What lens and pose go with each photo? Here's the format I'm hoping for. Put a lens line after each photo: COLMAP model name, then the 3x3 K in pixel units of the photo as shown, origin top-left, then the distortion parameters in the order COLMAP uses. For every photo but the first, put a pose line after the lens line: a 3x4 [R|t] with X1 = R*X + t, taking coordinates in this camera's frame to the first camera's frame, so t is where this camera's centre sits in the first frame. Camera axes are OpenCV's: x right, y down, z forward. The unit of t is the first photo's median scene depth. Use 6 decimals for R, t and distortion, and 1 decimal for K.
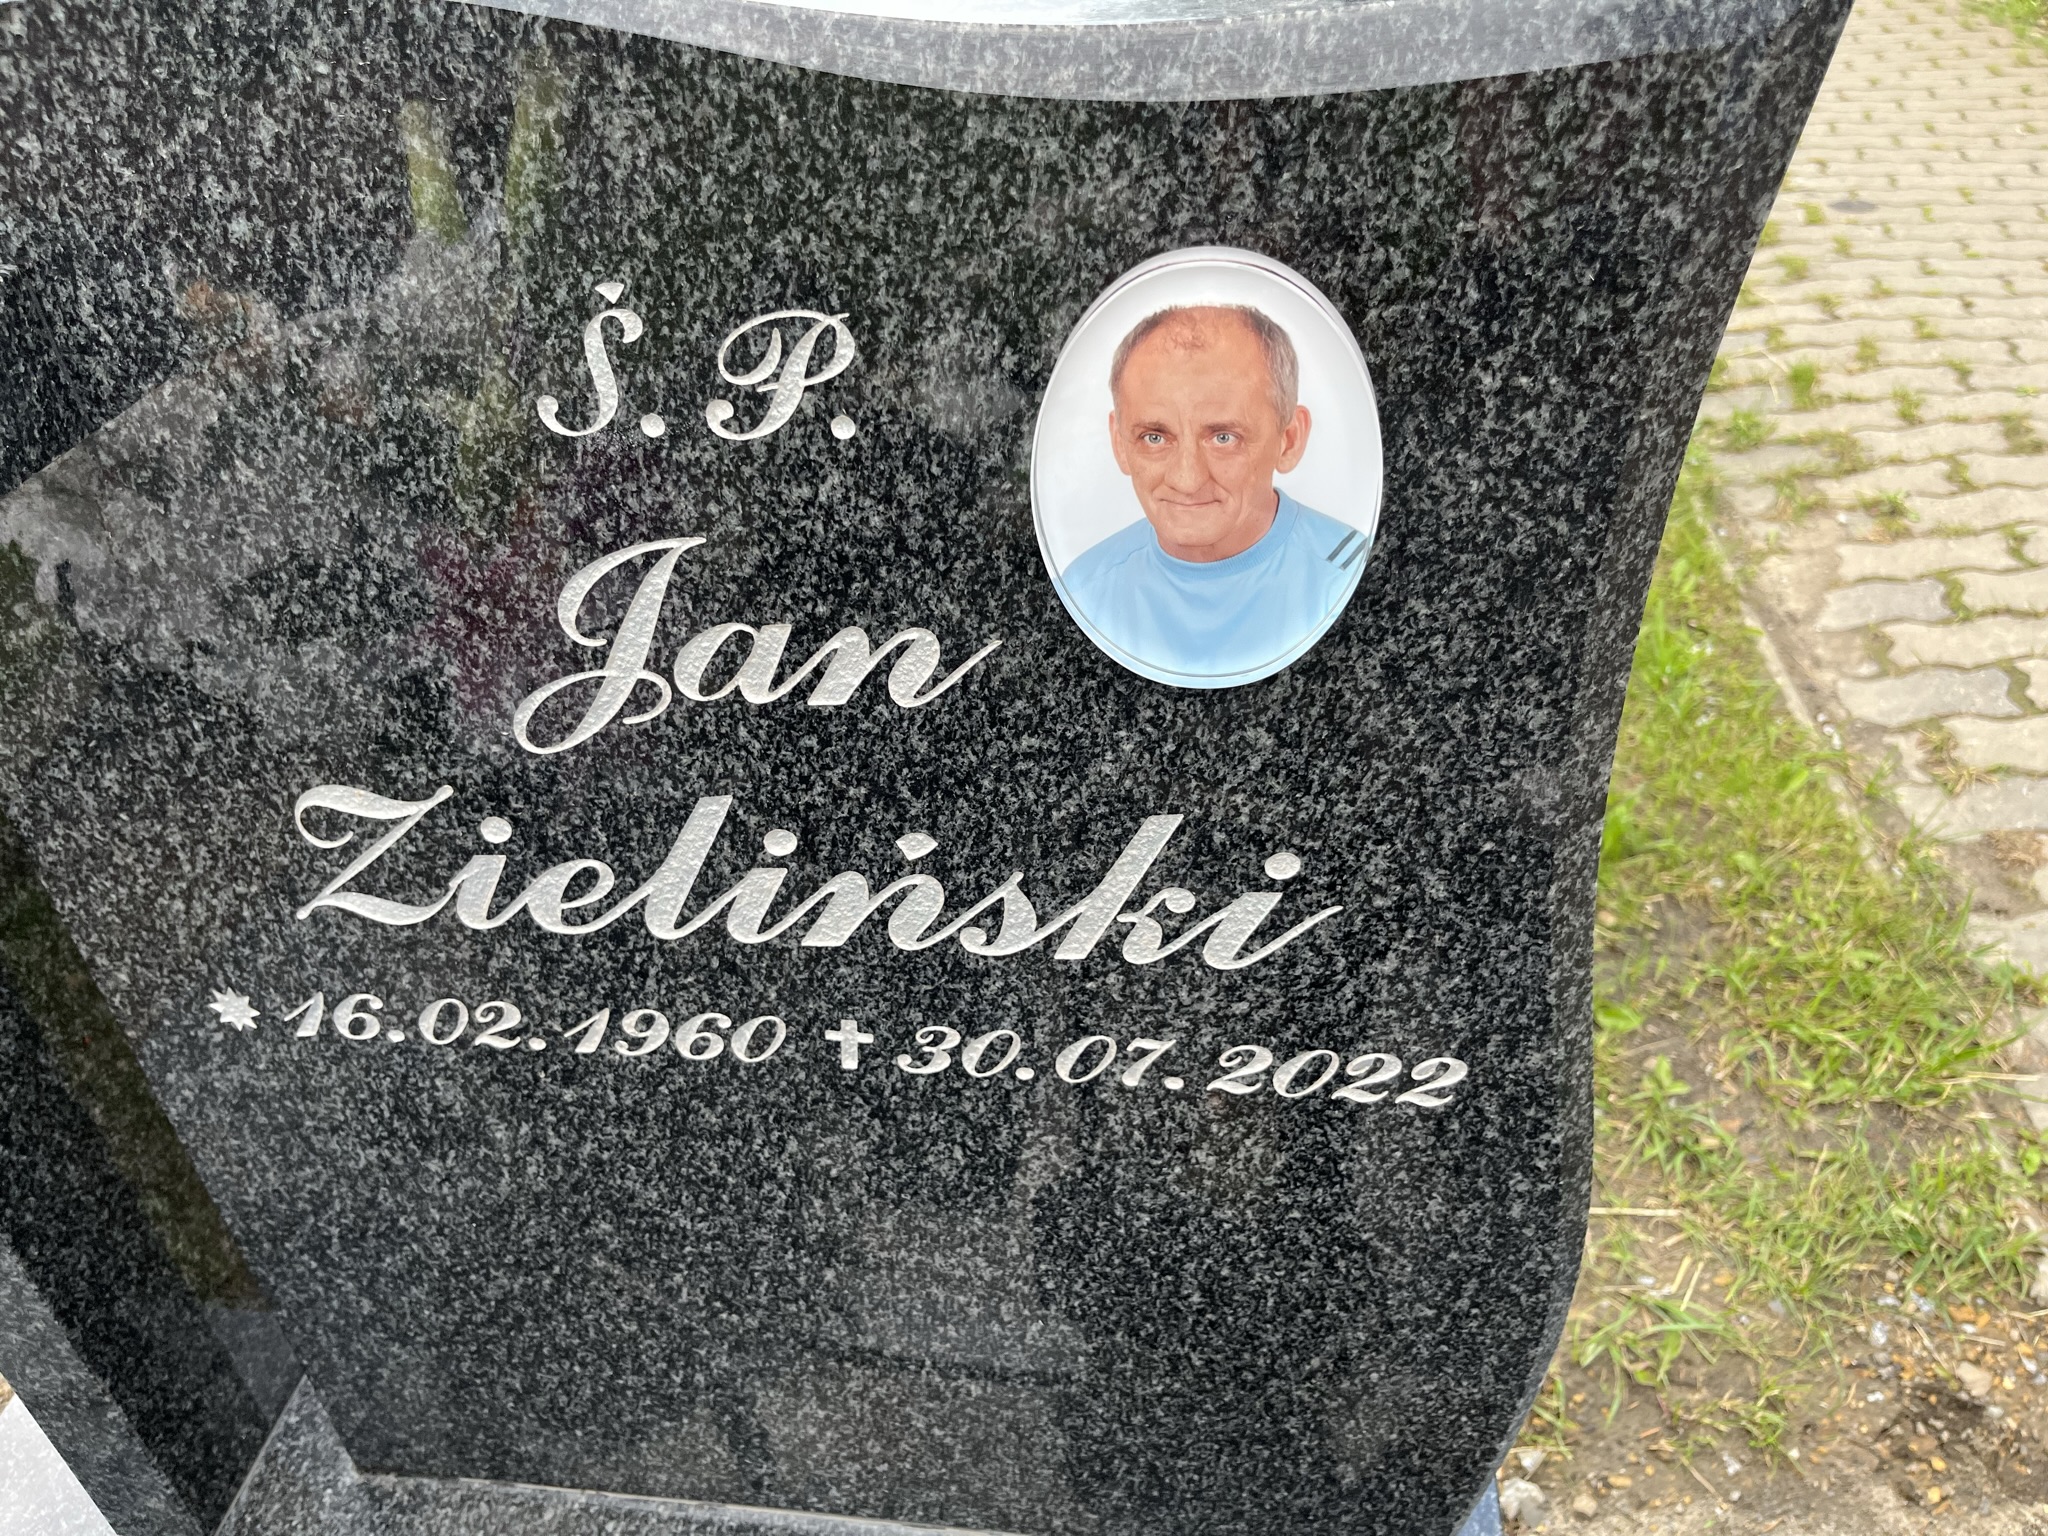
lens RADIAL K [[1576.2, 0, 1028.4], [0, 1576.2, 748.6], [0, 0, 1]] dist [0.085159, -0.128027]
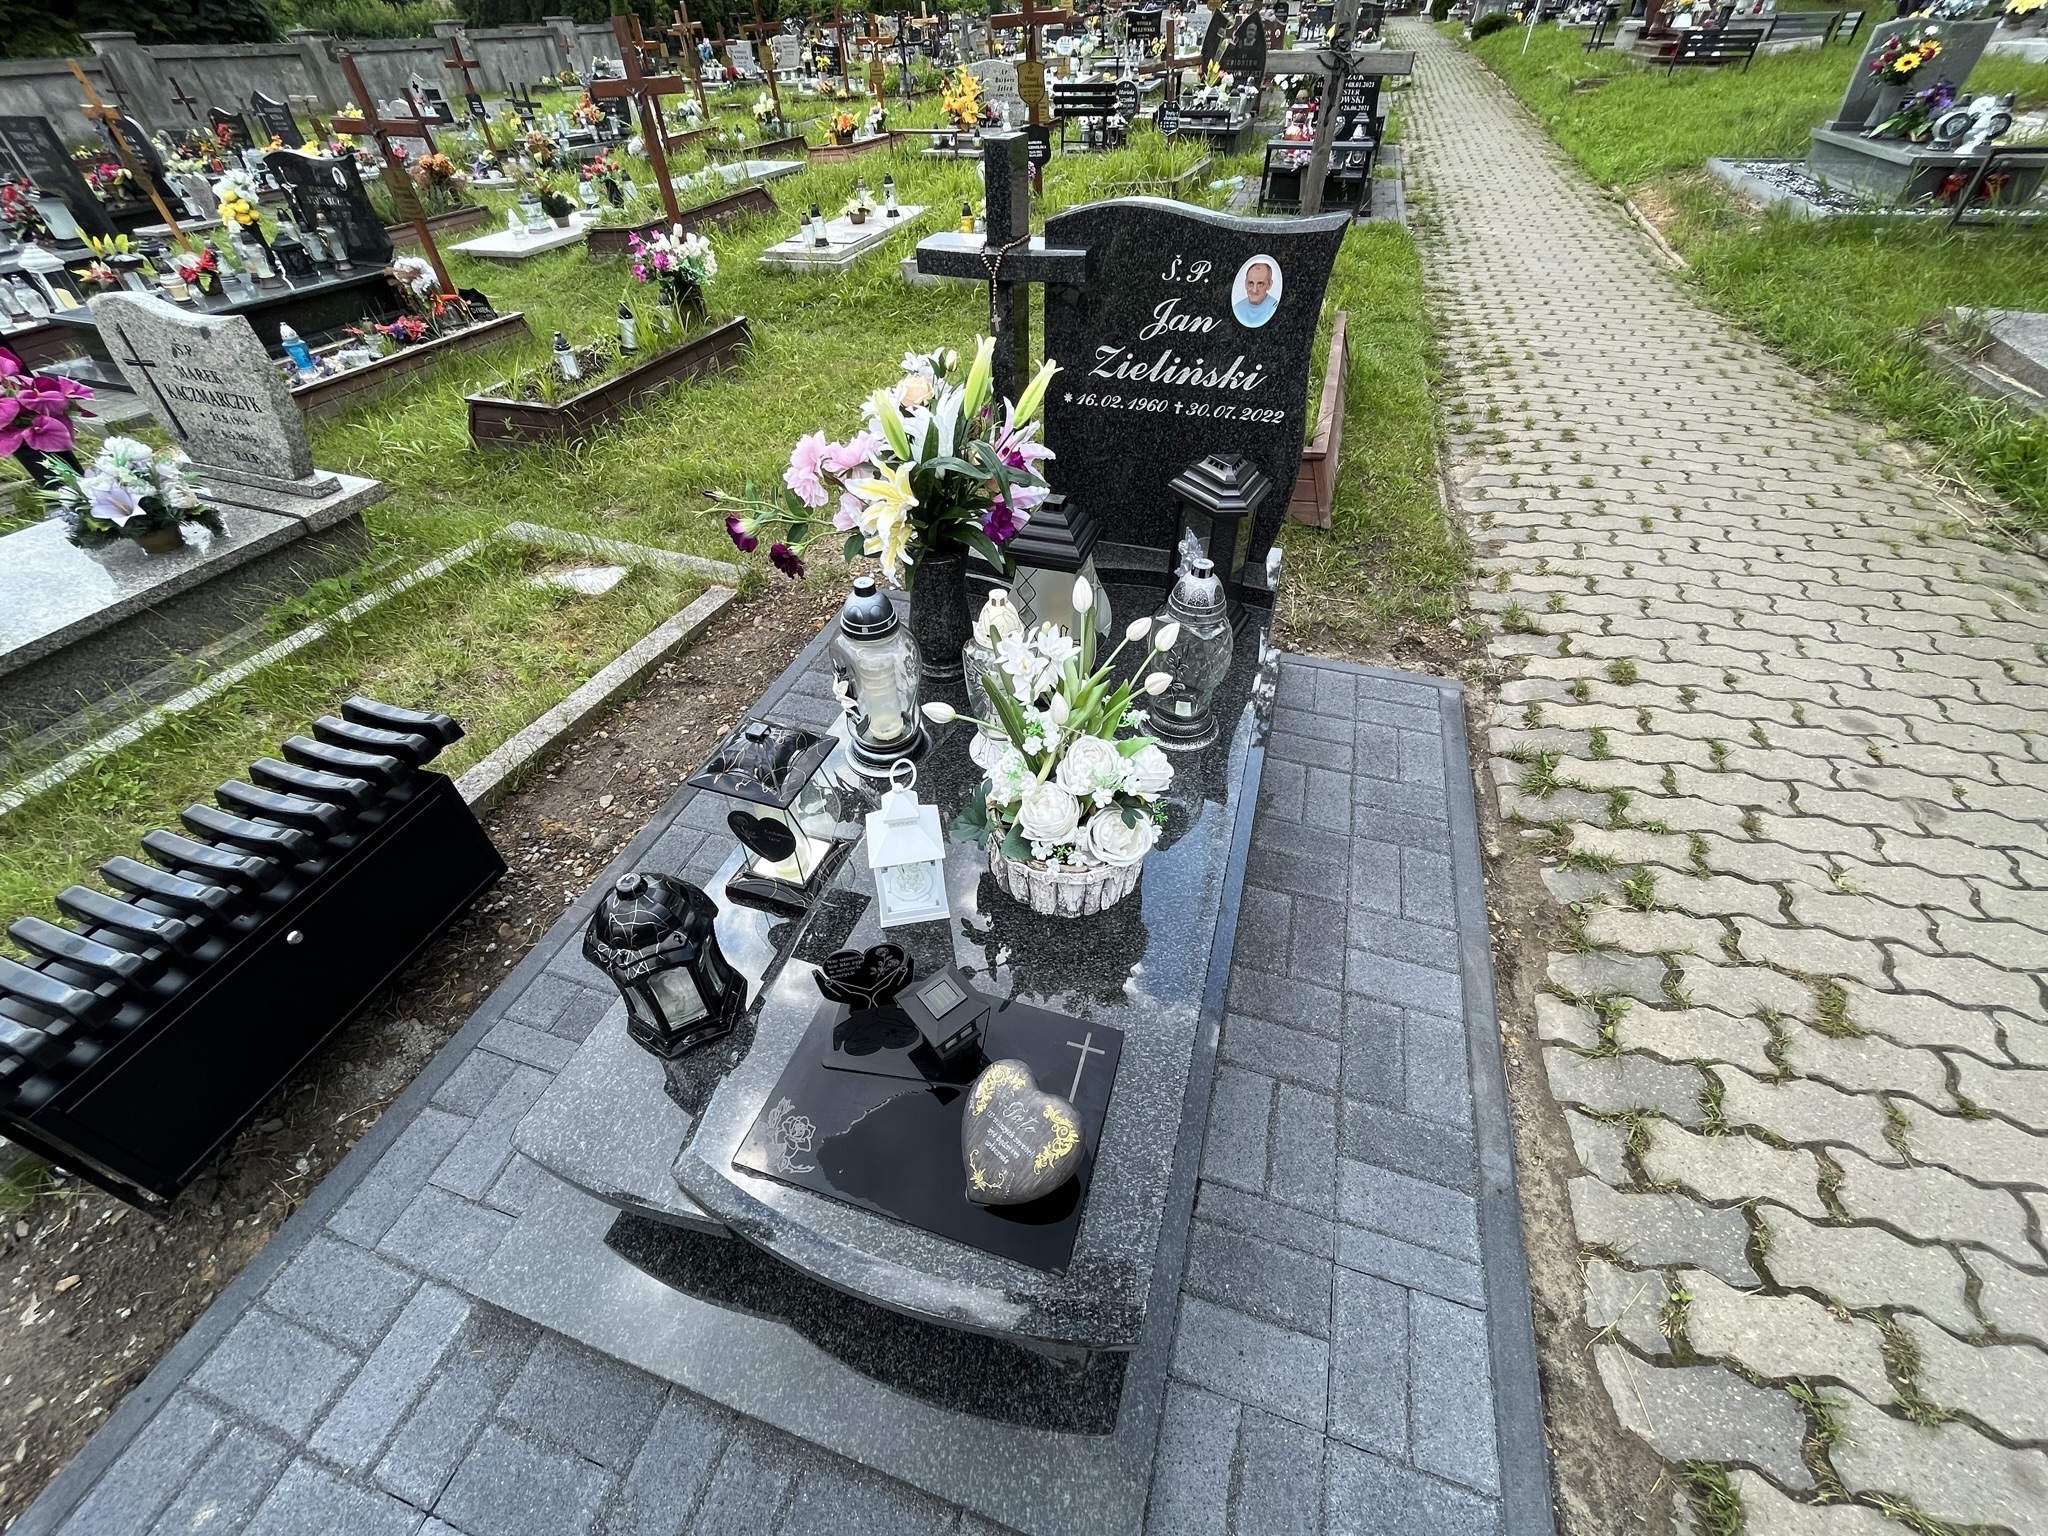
lens RADIAL K [[853.8, 0, 1024.0], [0, 853.8, 768.0], [0, 0, 1]] dist [-0.001091, 0.000095]
pose [[0.982579, 0.152111, -0.106774, -0.144823], [-0.138191, 0.982164, 0.127504, 1.259707], [0.124264, -0.110527, 0.986074, -2.496786]]
